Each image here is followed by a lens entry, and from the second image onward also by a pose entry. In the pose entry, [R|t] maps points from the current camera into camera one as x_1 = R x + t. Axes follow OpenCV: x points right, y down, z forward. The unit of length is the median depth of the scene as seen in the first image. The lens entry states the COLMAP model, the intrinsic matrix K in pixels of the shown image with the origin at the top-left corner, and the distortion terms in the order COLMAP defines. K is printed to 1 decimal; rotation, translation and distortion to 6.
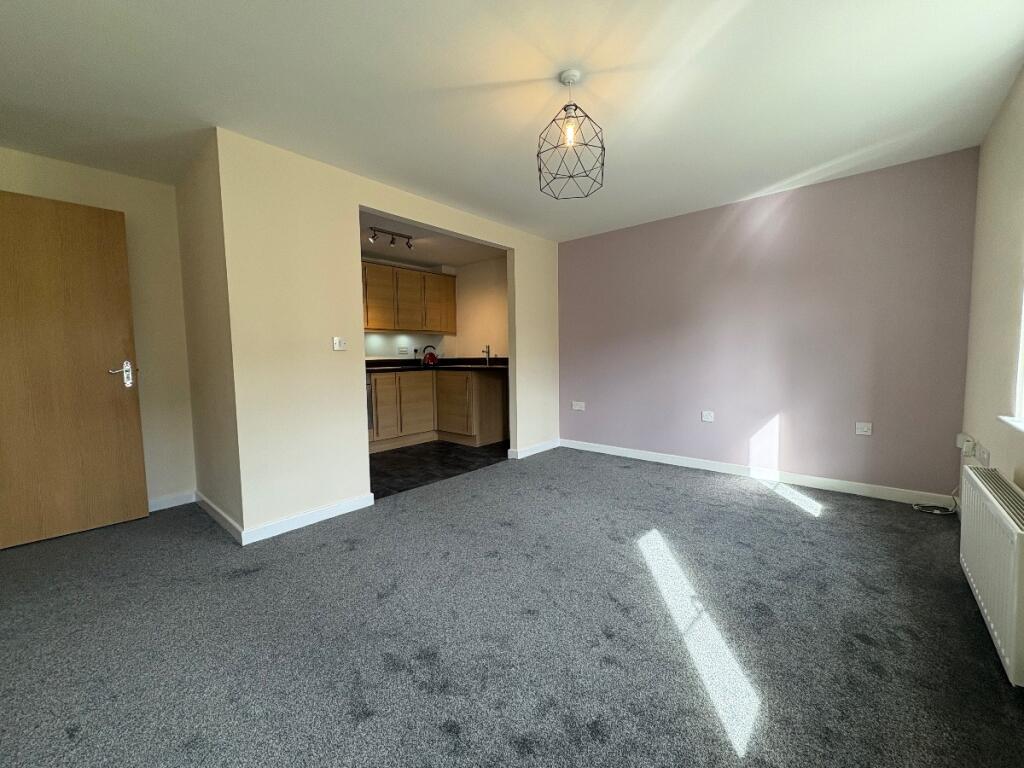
lens RADIAL K [[407.5, 0, 512.0], [0, 407.5, 384.0], [0, 0, 1]] dist [0.000146, -0.000028]
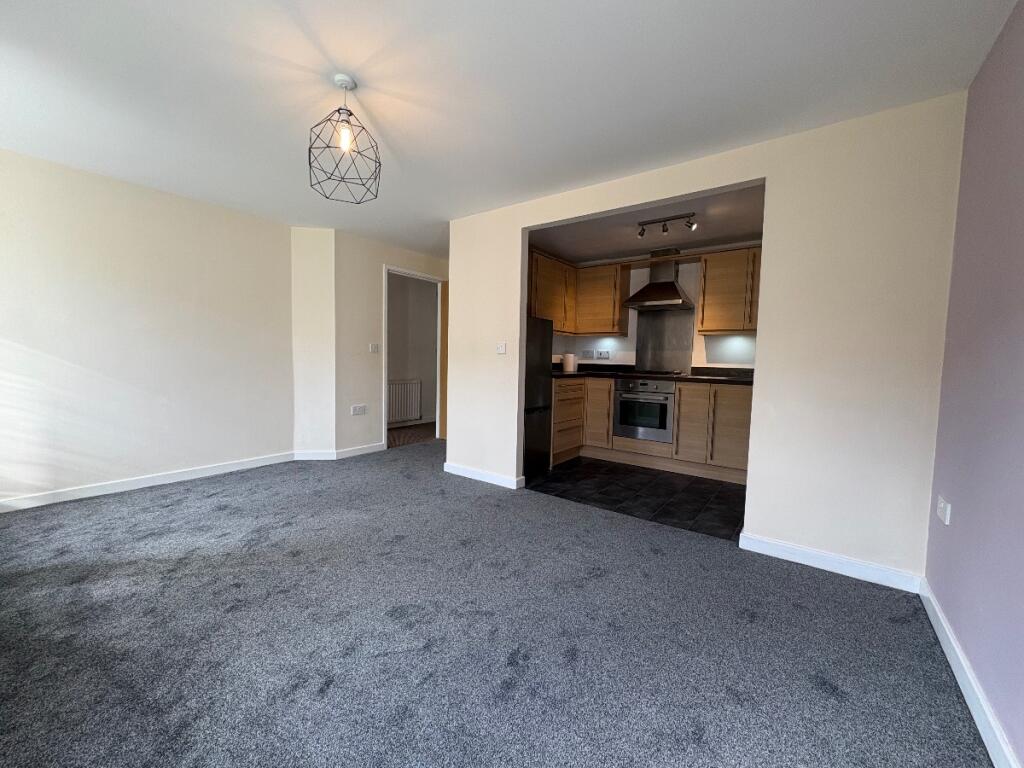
lens RADIAL K [[409.7, 0, 509.7], [0, 409.7, 382.2], [0, 0, 1]] dist [-0.000547, -0.000096]
pose [[0.079511, 0.078746, -0.993719, 0.488574], [-0.098088, 0.992655, 0.070813, -0.050630], [0.991996, 0.091841, 0.086651, 0.544786]]
